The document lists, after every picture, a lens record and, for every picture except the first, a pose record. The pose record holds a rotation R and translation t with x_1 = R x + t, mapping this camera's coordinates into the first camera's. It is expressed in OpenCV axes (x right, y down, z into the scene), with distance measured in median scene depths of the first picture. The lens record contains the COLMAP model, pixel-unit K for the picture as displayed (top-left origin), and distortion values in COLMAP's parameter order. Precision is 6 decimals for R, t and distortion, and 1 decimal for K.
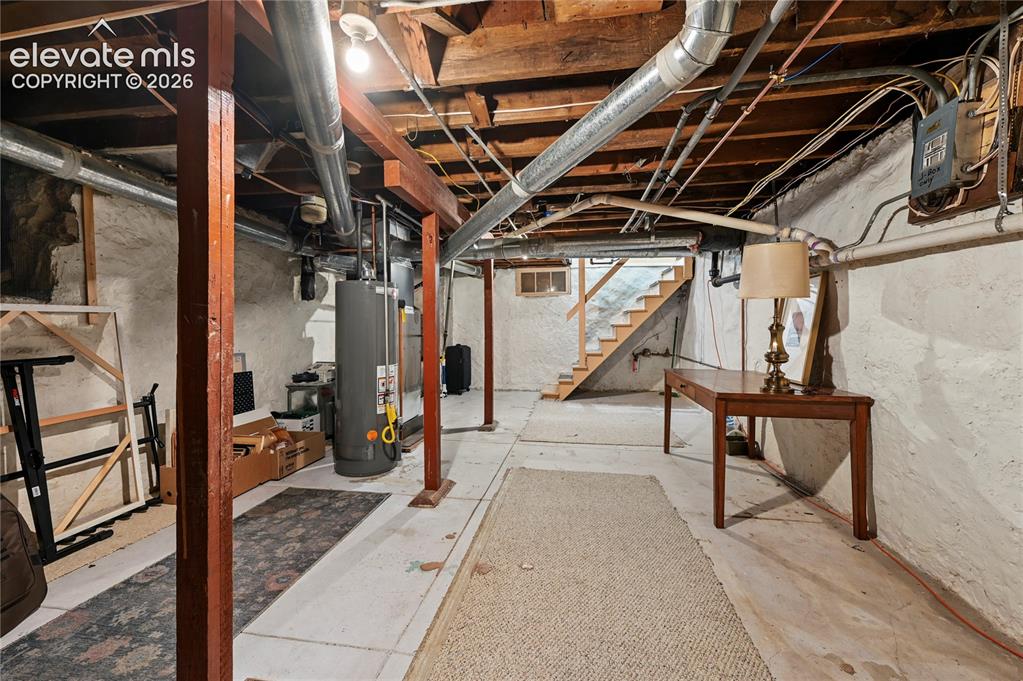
lens RADIAL K [[419.4, 0, 509.7], [0, 419.4, 334.7], [0, 0, 1]] dist [-0.000836, 0.000556]
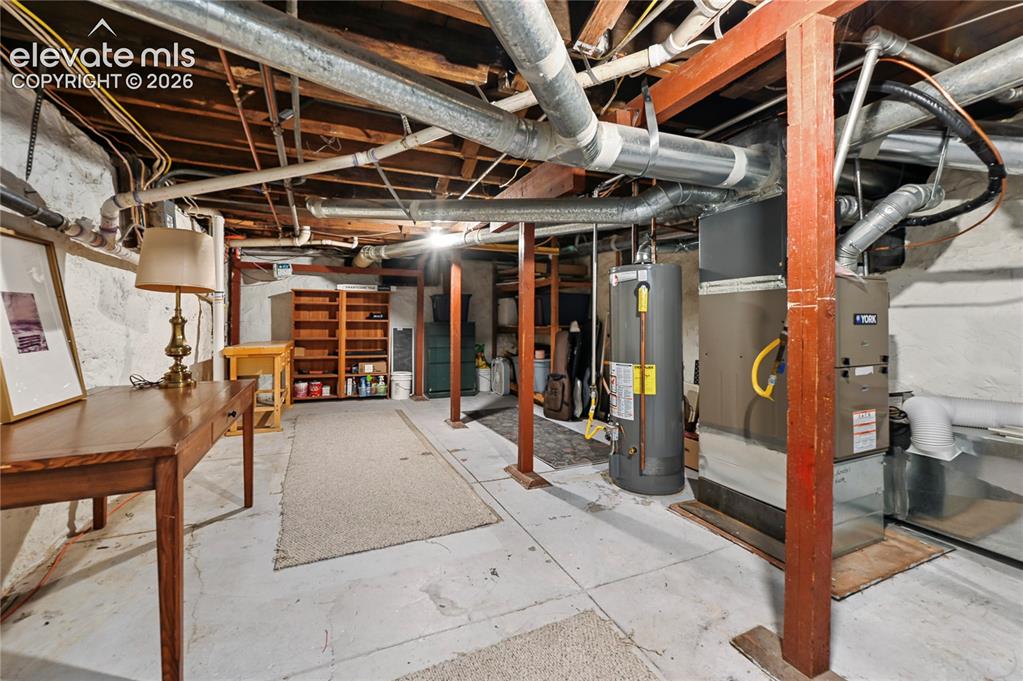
lens RADIAL K [[419.4, 0, 499.1], [0, 419.4, 321.3], [0, 0, 1]] dist [-0.000836, 0.000556]
pose [[-0.845731, 0.001805, -0.533607, 0.432998], [-0.006051, 0.999898, 0.012973, -0.025665], [0.533576, 0.014201, -0.845633, 1.831592]]
